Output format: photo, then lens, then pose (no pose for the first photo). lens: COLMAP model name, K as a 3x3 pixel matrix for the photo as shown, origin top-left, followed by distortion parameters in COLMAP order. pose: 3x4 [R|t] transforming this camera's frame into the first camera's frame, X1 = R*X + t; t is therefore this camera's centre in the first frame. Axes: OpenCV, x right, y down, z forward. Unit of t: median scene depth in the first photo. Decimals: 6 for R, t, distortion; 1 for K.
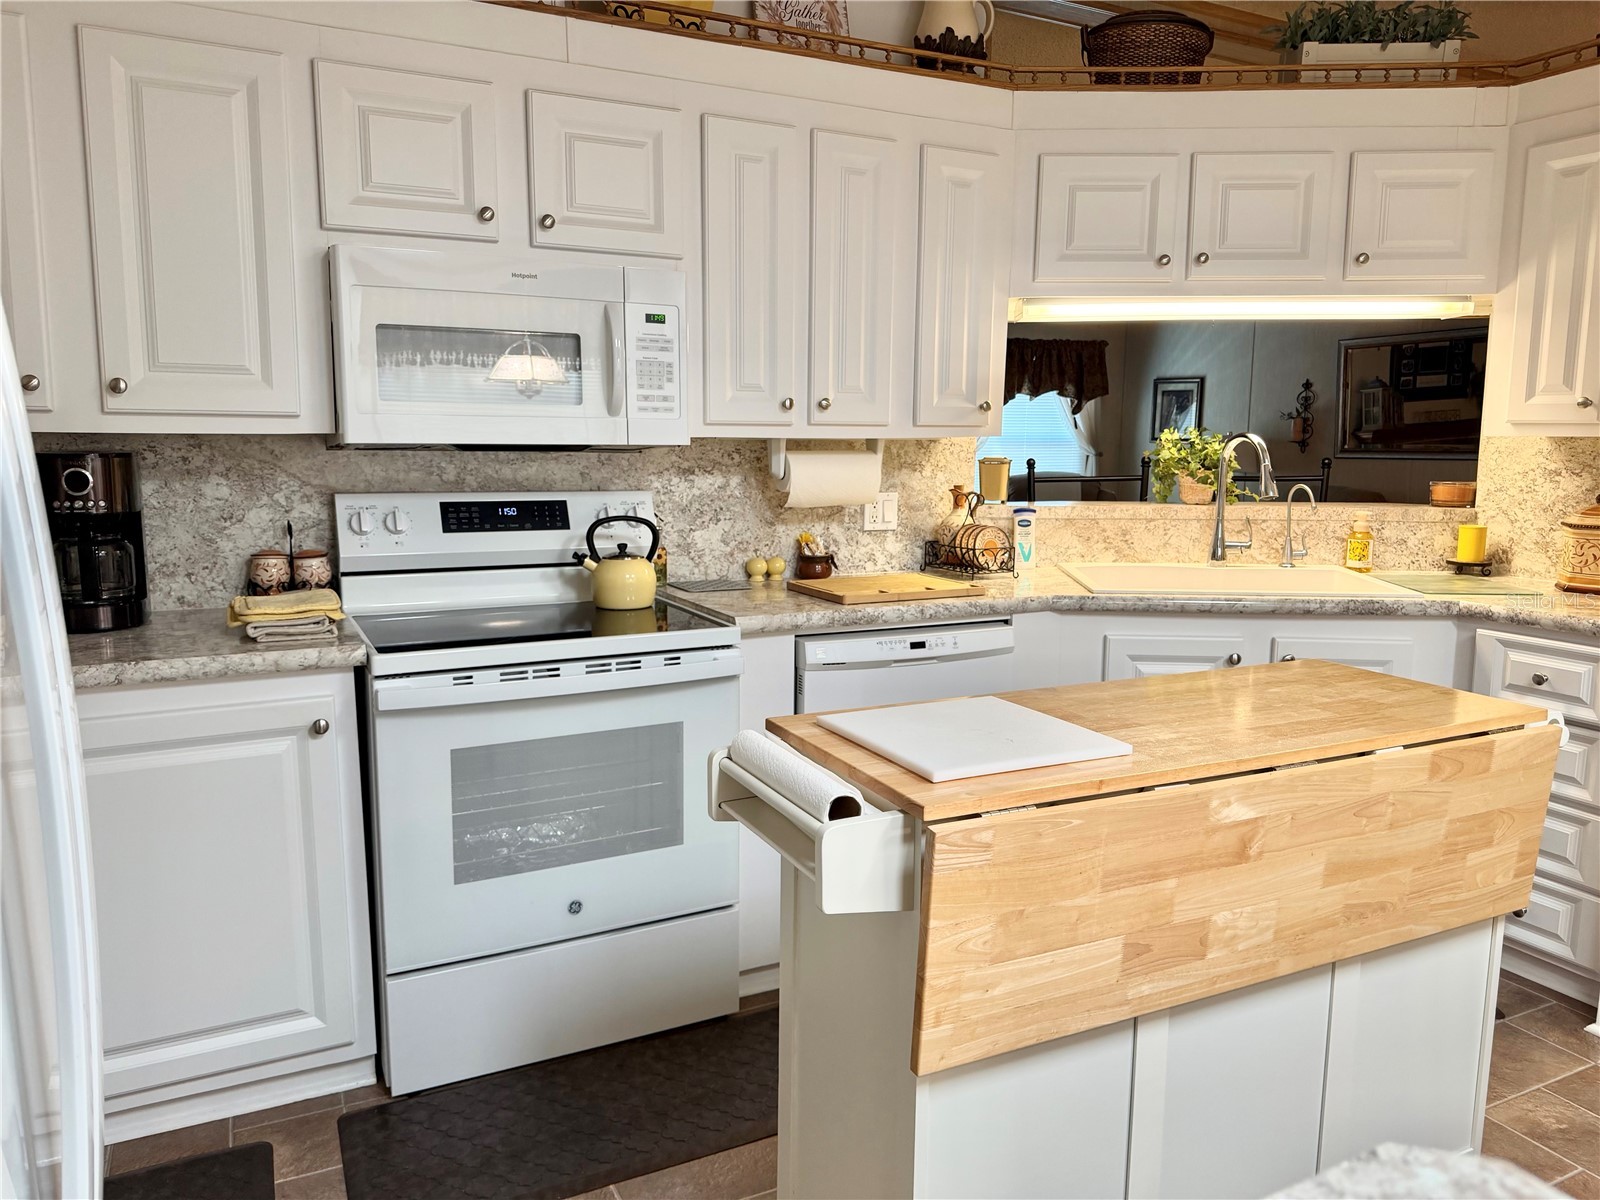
lens RADIAL K [[1128.8, 0, 800.3], [0, 1128.8, 600.1], [0, 0, 1]] dist [0.060717, -0.075893]
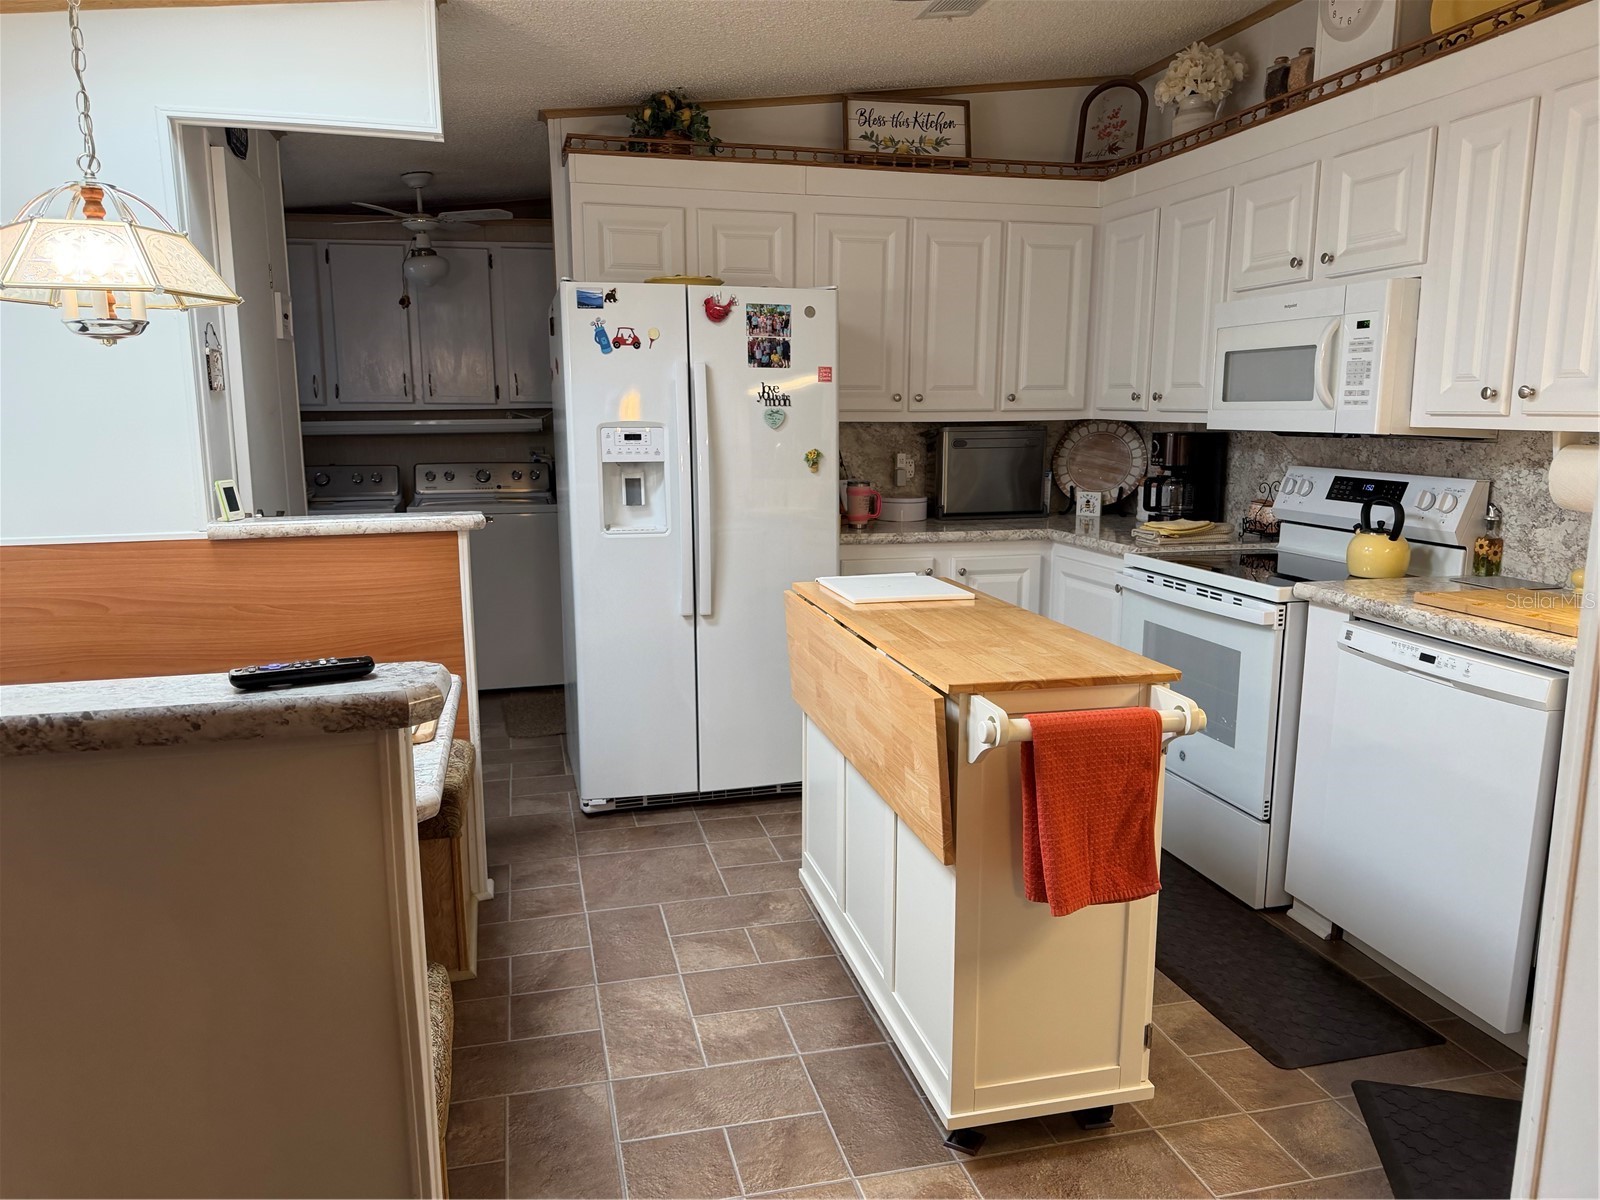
lens RADIAL K [[1128.8, 0, 804.3], [0, 1128.8, 597.4], [0, 0, 1]] dist [0.060717, -0.075893]
pose [[-0.203028, 0.155378, -0.966766, 1.080446], [-0.146356, 0.971423, 0.186862, -0.105423], [0.968173, 0.179430, -0.174486, 0.660431]]
